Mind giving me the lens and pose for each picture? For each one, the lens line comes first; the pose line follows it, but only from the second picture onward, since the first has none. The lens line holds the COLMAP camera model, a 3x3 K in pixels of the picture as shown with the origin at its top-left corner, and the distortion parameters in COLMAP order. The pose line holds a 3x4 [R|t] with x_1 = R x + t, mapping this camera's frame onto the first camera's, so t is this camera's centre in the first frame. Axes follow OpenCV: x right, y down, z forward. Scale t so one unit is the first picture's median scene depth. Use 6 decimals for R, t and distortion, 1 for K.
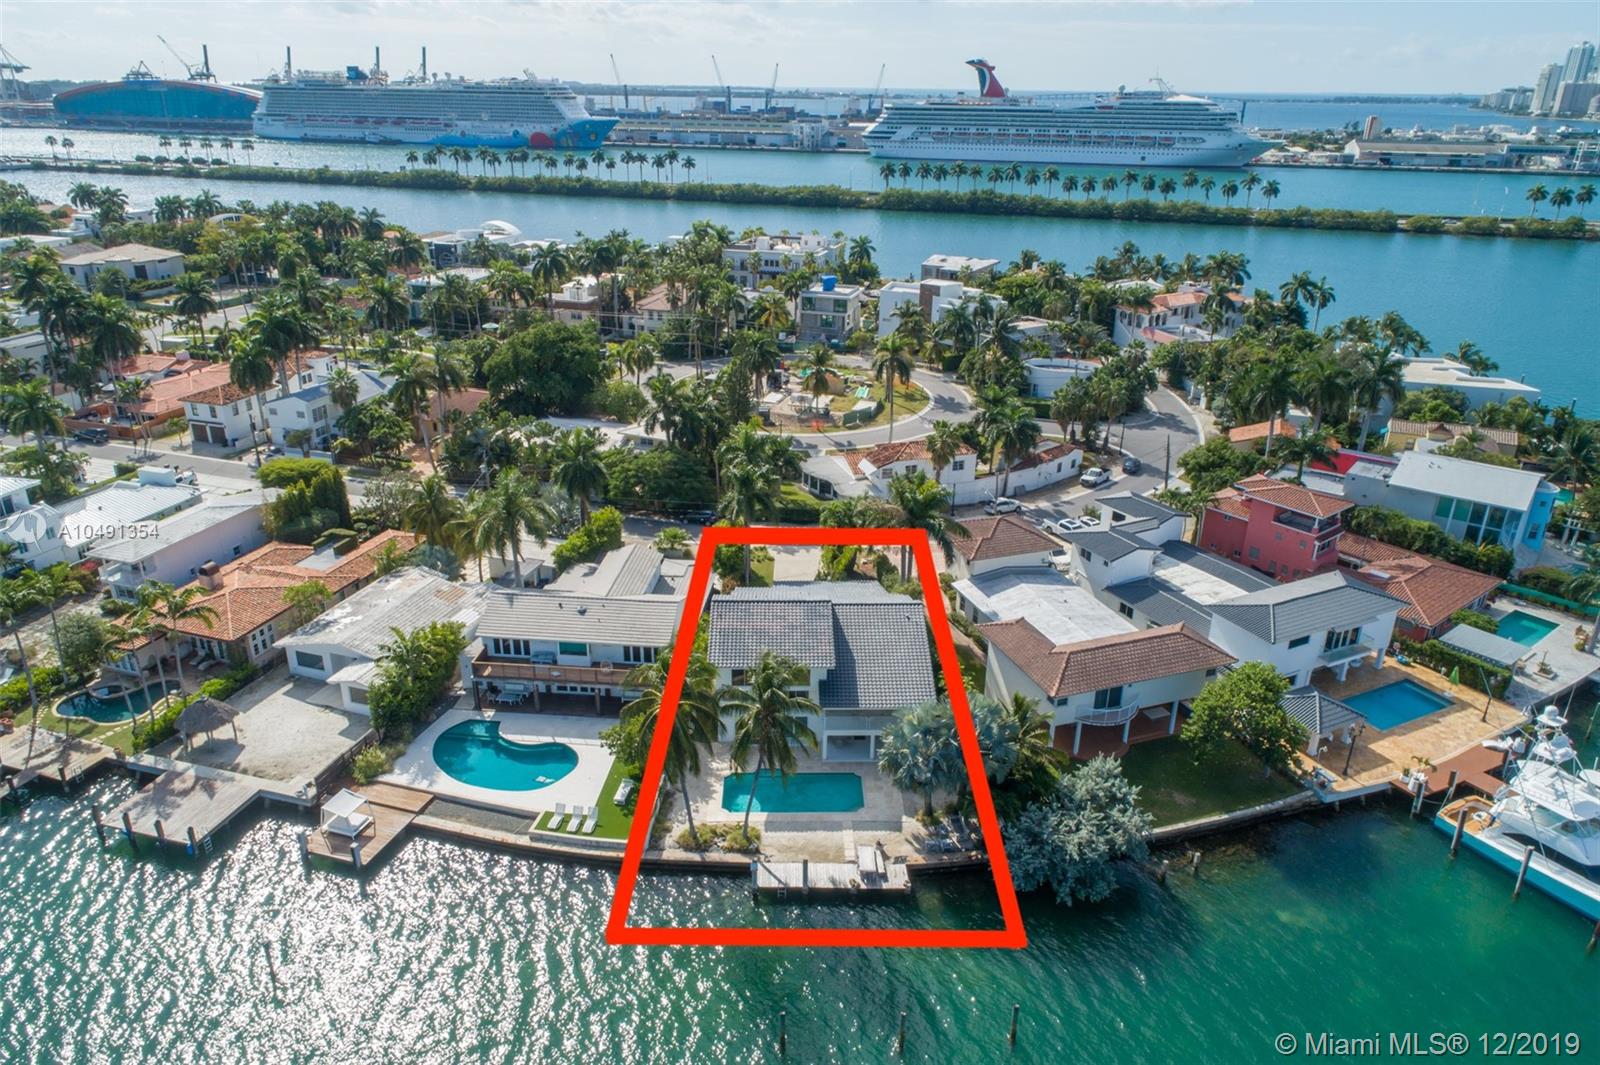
lens RADIAL K [[1061.3, 0, 796.7], [0, 1061.3, 531.3], [0, 0, 1]] dist [-0.000508, -0.002030]
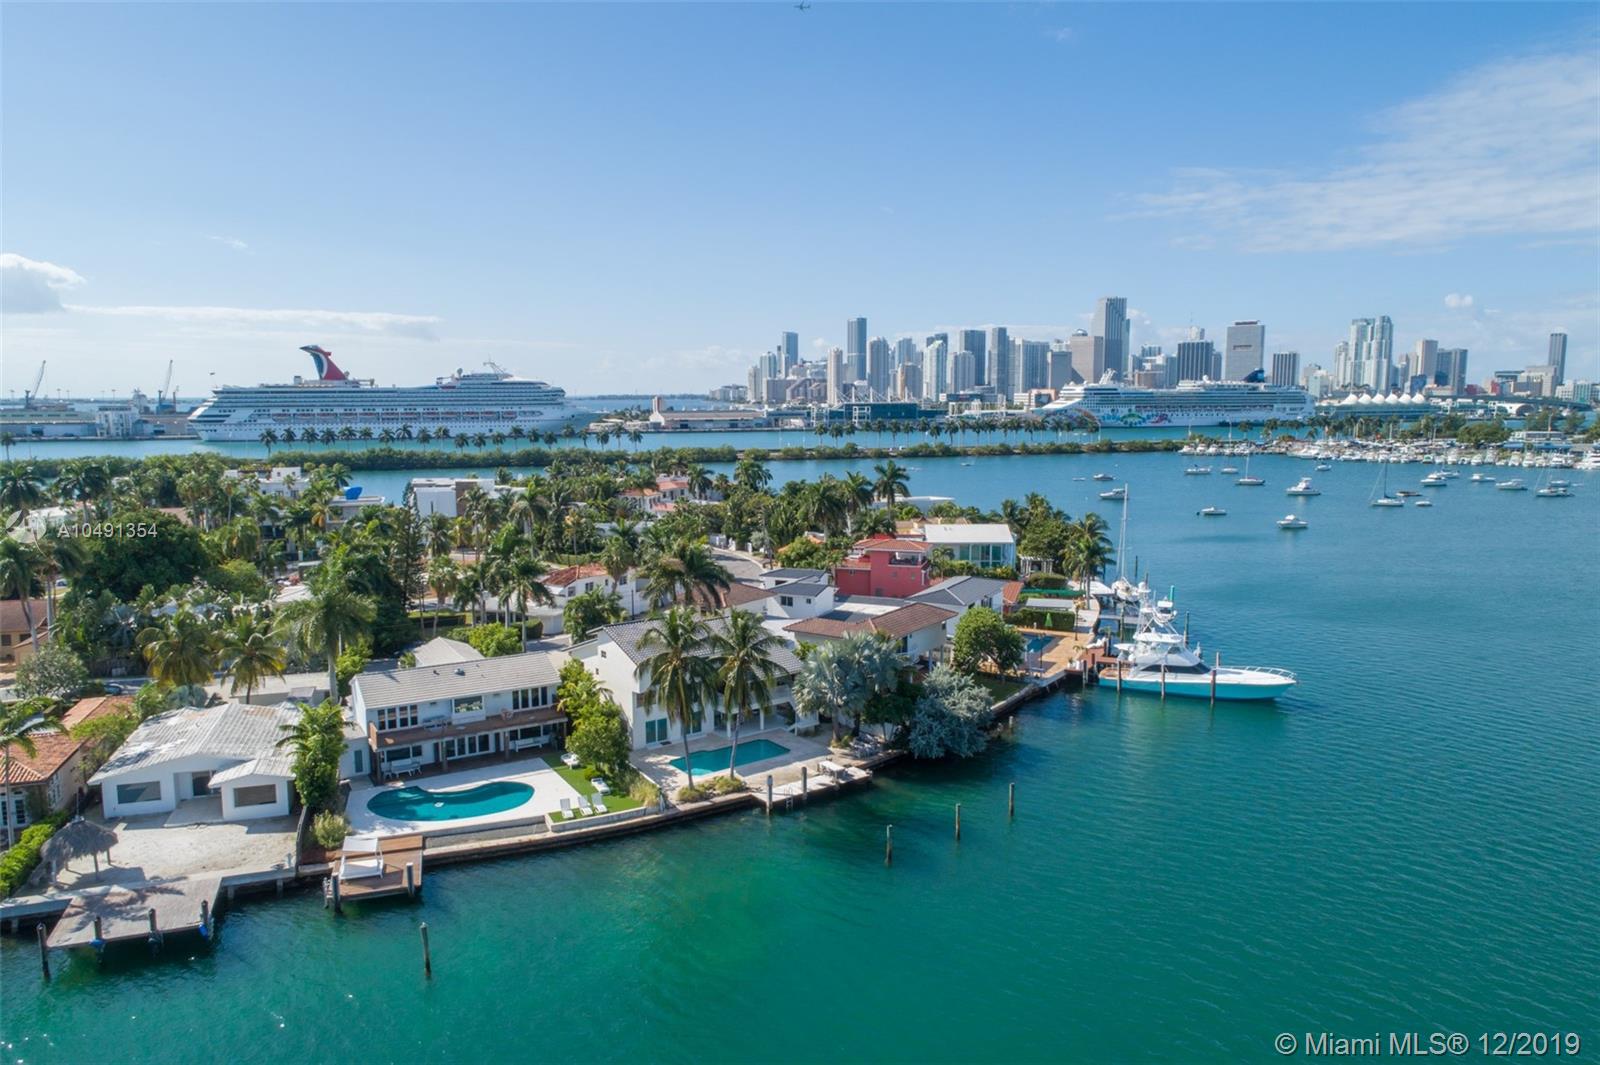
lens RADIAL K [[1061.3, 0, 798.8], [0, 1061.3, 534.2], [0, 0, 1]] dist [-0.000508, -0.002030]
pose [[0.810050, -0.091015, 0.579254, -0.555863], [0.237820, 0.953975, -0.182684, 0.227349], [-0.535967, 0.285741, 0.794413, -0.029843]]
